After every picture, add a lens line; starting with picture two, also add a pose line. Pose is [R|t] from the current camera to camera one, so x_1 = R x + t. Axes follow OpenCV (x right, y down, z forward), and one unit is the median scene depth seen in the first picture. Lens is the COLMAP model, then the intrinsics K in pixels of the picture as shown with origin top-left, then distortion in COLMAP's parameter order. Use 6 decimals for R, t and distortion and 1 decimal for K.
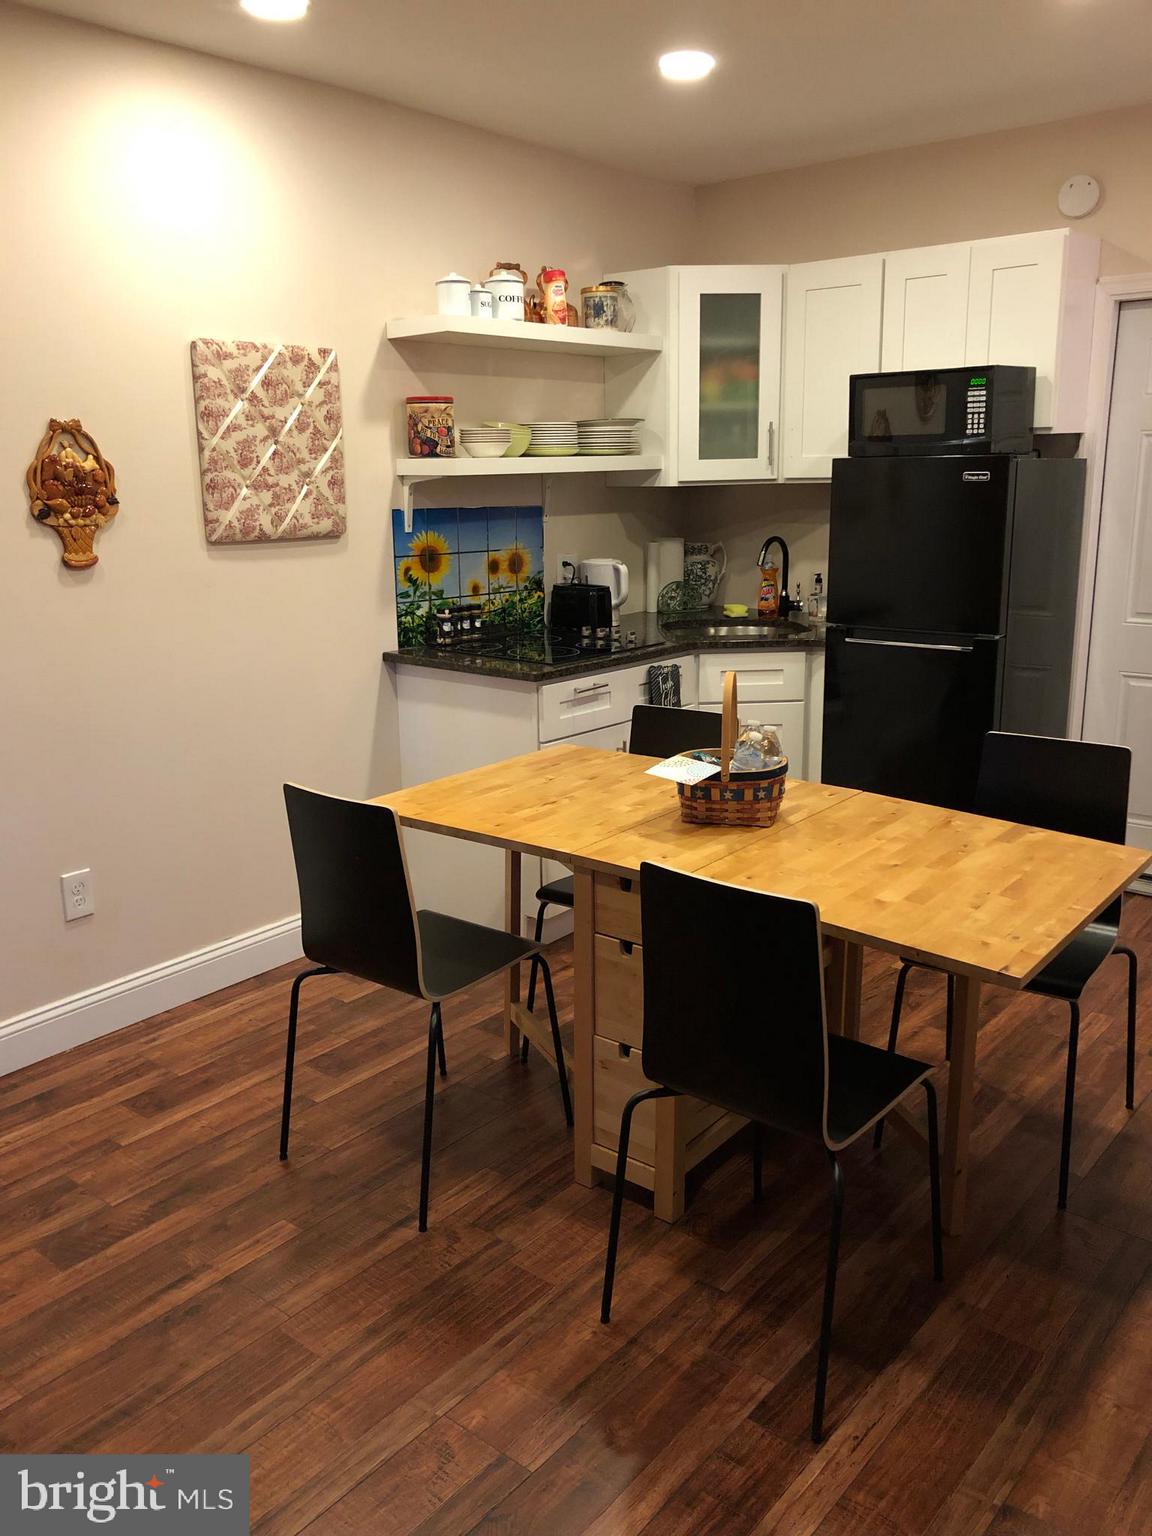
lens RADIAL K [[1249.3, 0, 587.5], [0, 1249.3, 767.8], [0, 0, 1]] dist [0.037451, -0.035466]
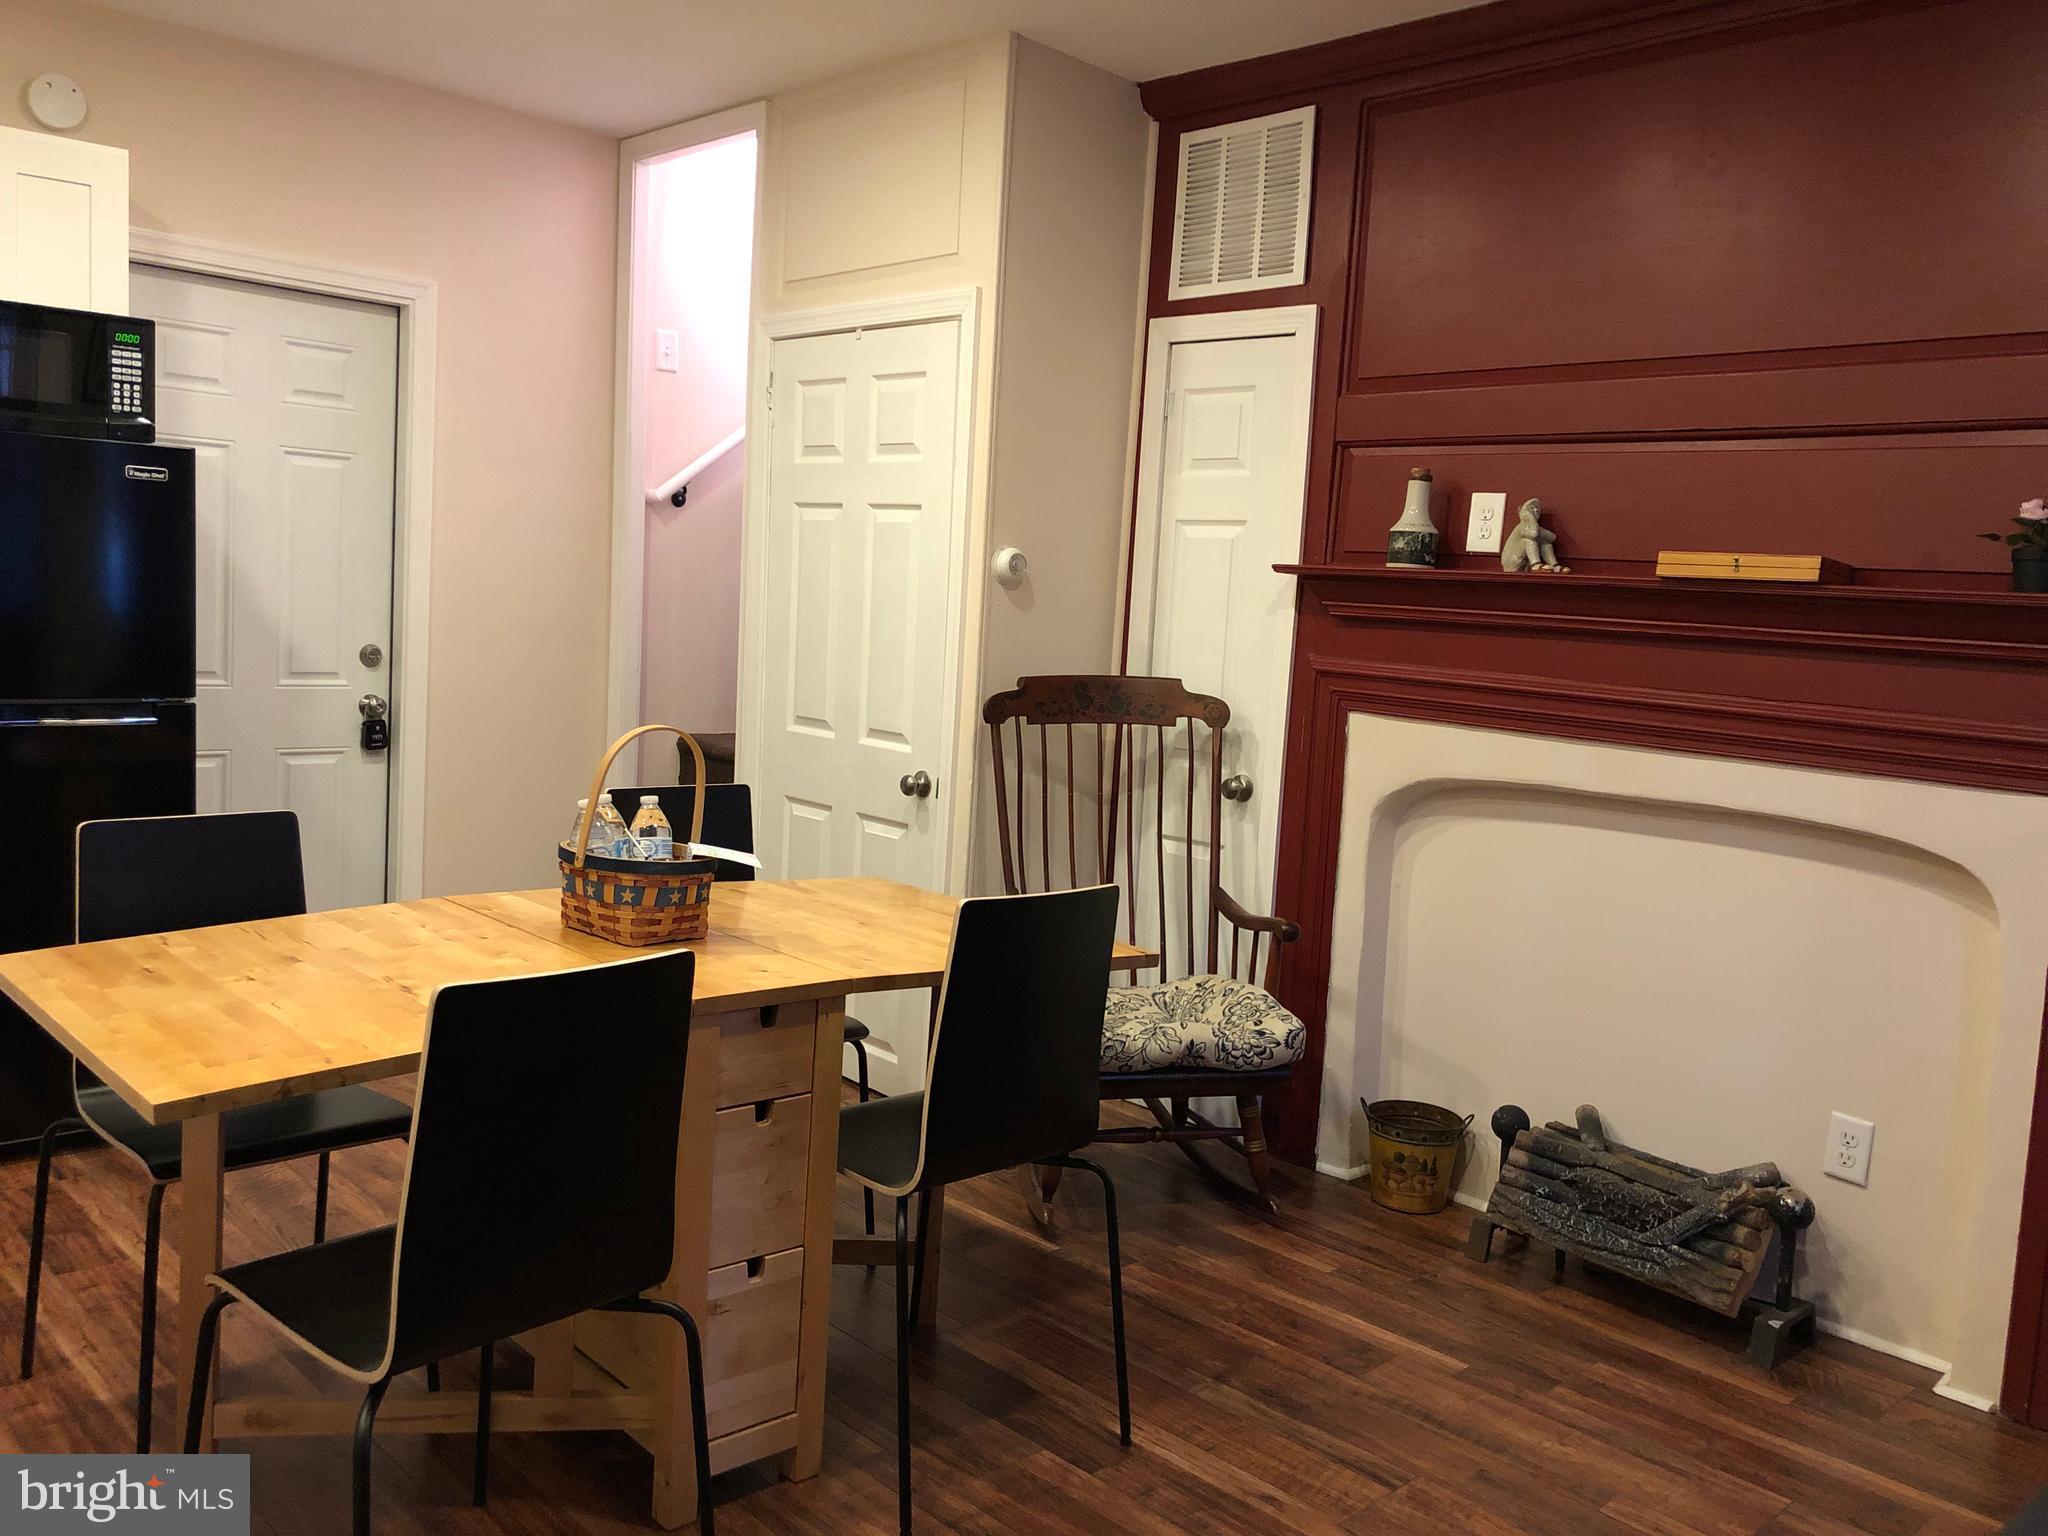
lens RADIAL K [[1665.7, 0, 1031.5], [0, 1665.7, 750.7], [0, 0, 1]] dist [0.037451, -0.035466]
pose [[0.118059, -0.072294, 0.990371, -0.525488], [0.178918, 0.982572, 0.050396, -0.036949], [-0.976755, 0.171245, 0.128936, 0.396129]]
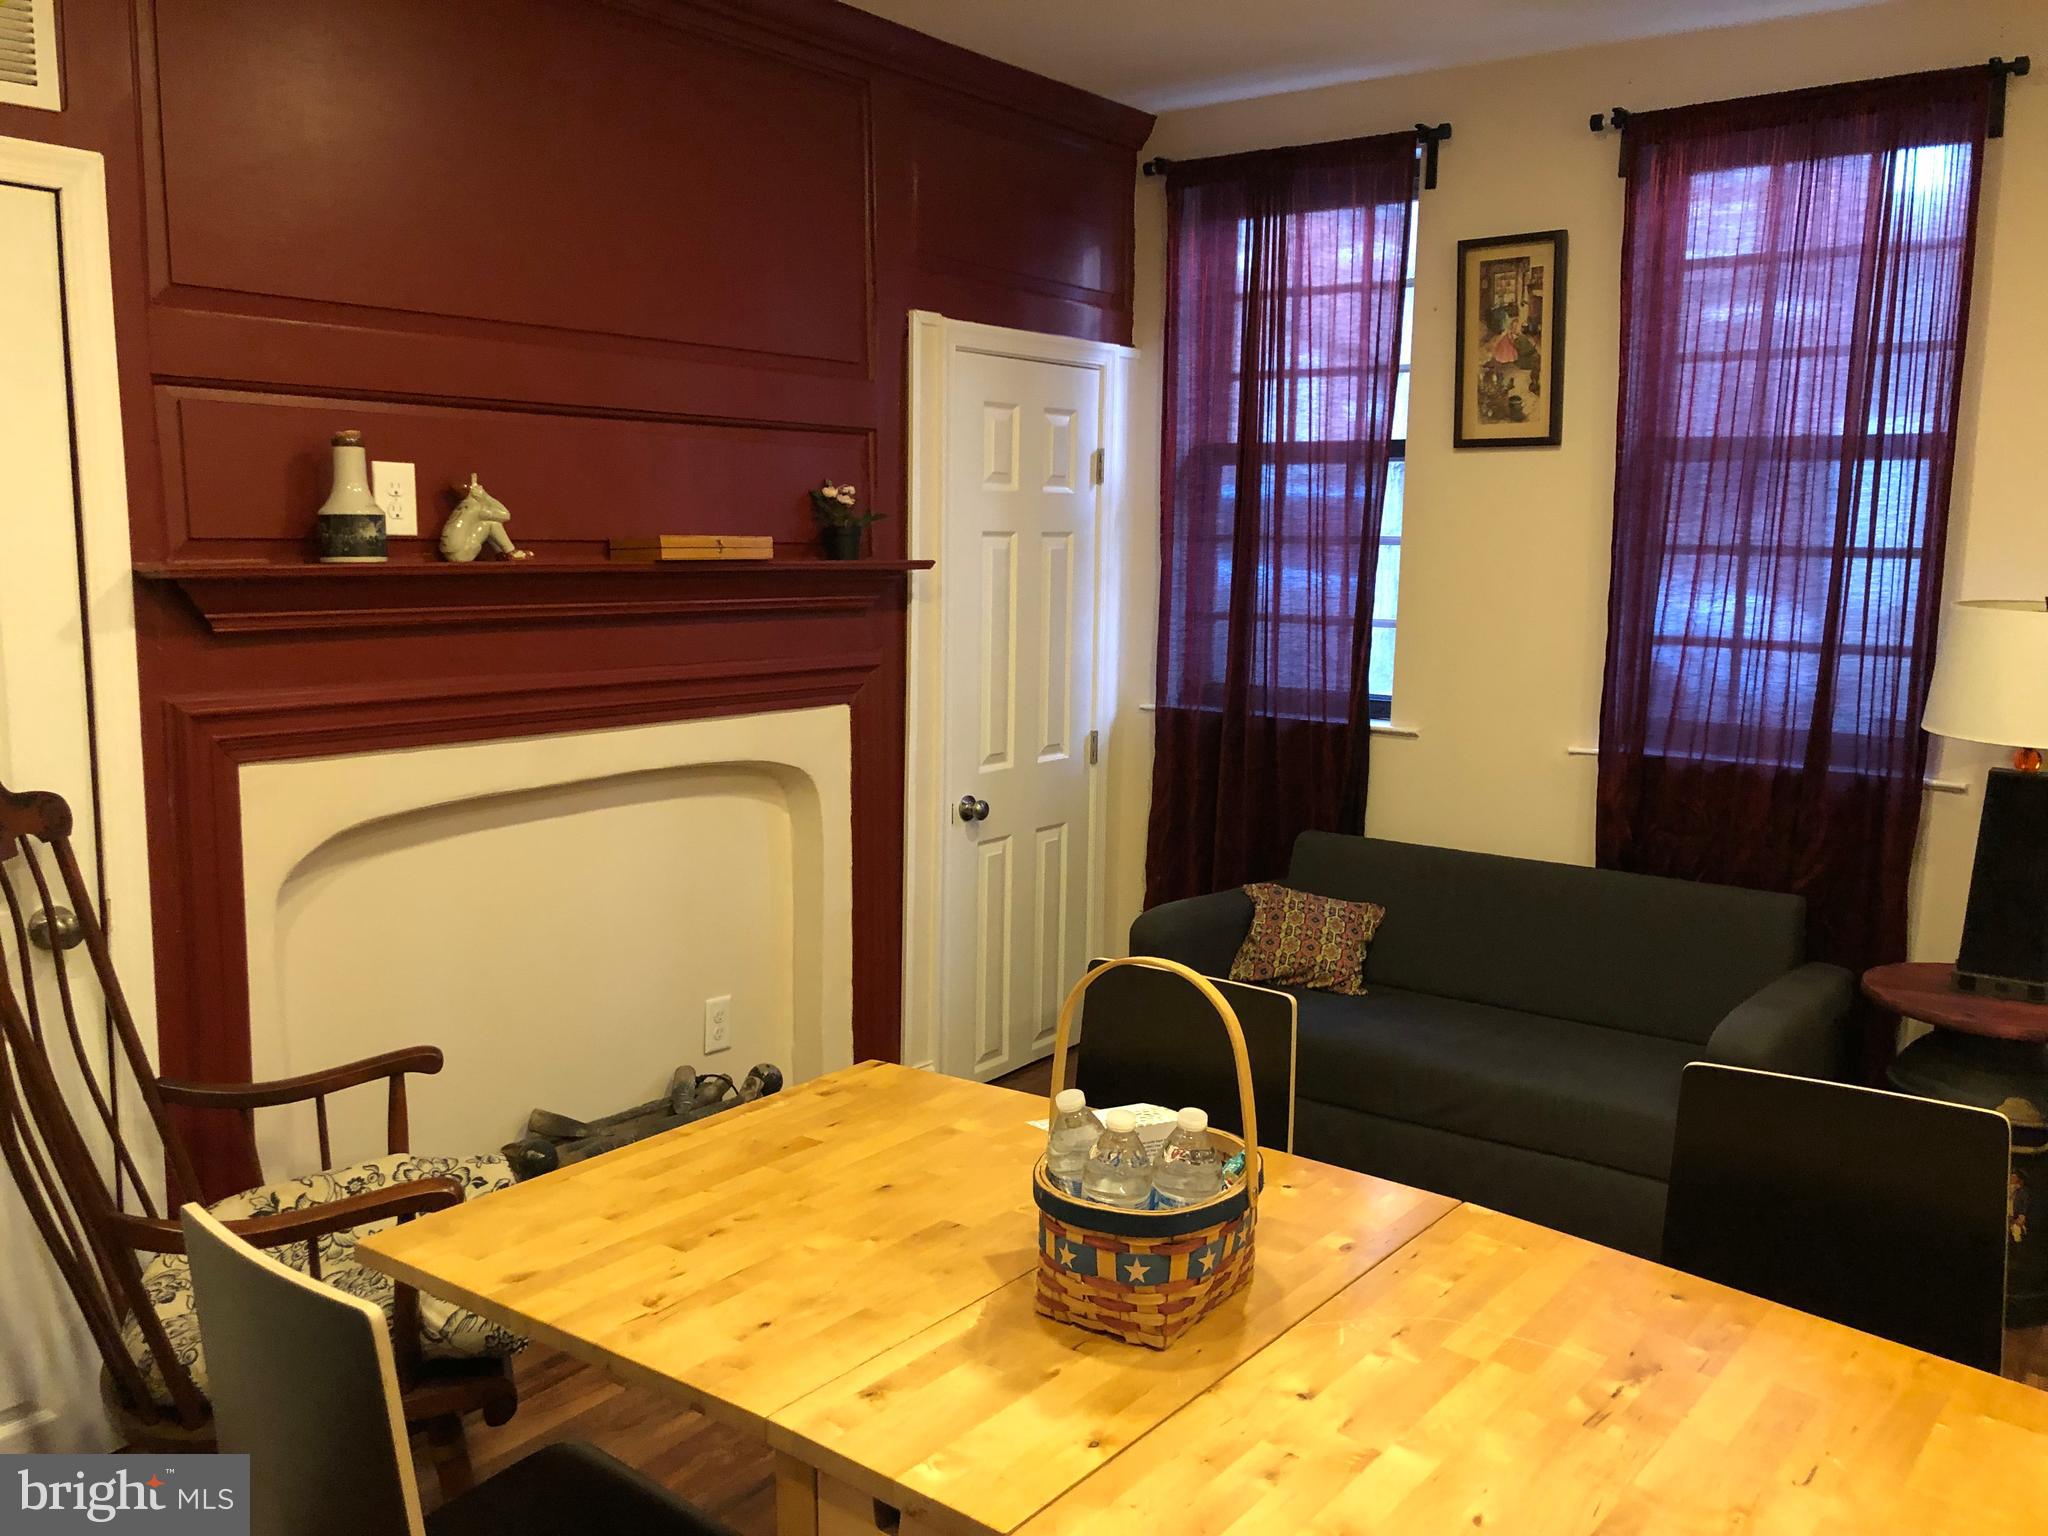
lens RADIAL K [[1665.7, 0, 1025.4], [0, 1665.7, 750.2], [0, 0, 1]] dist [0.037451, -0.035466]
pose [[-0.999148, 0.012038, -0.039487, 0.142128], [-0.003337, 0.929853, 0.367916, -0.232265], [0.041147, 0.367734, -0.929020, 0.971015]]
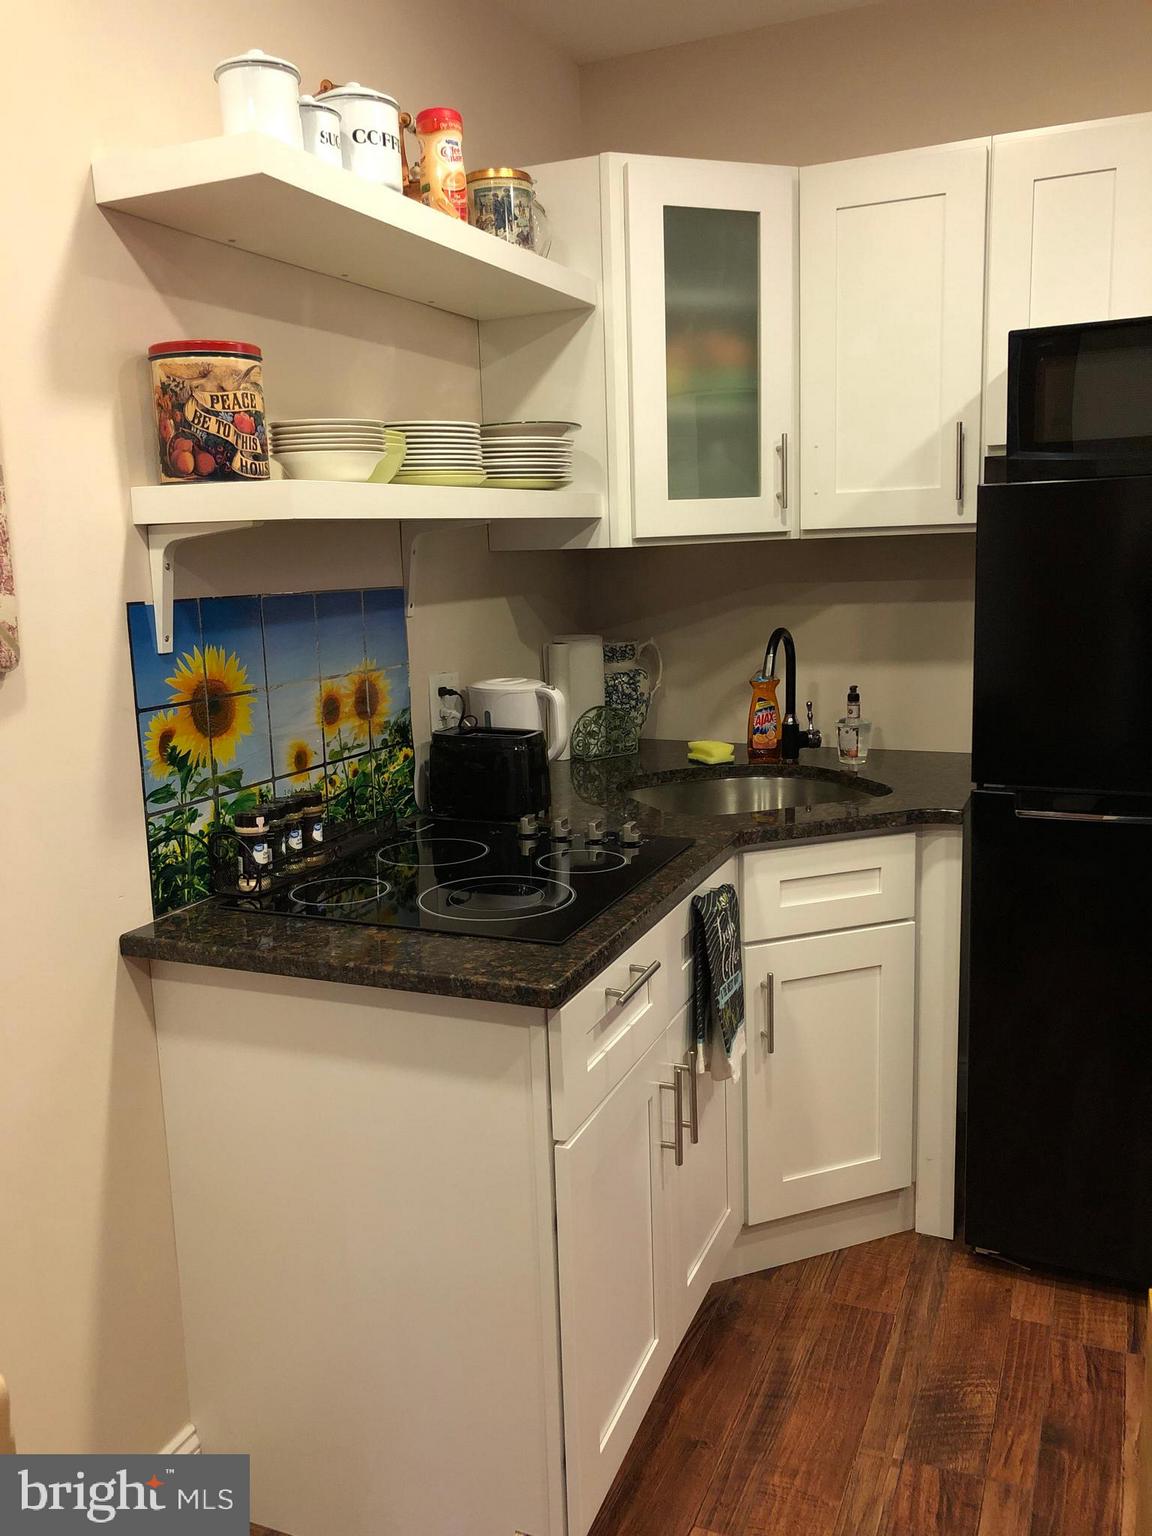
lens RADIAL K [[1249.3, 0, 579.7], [0, 1249.3, 757.3], [0, 0, 1]] dist [0.037451, -0.035466]
pose [[0.961372, -0.064079, 0.267691, -0.122069], [0.082857, 0.994787, -0.059439, -0.112259], [-0.262487, 0.079323, 0.961670, 0.536149]]
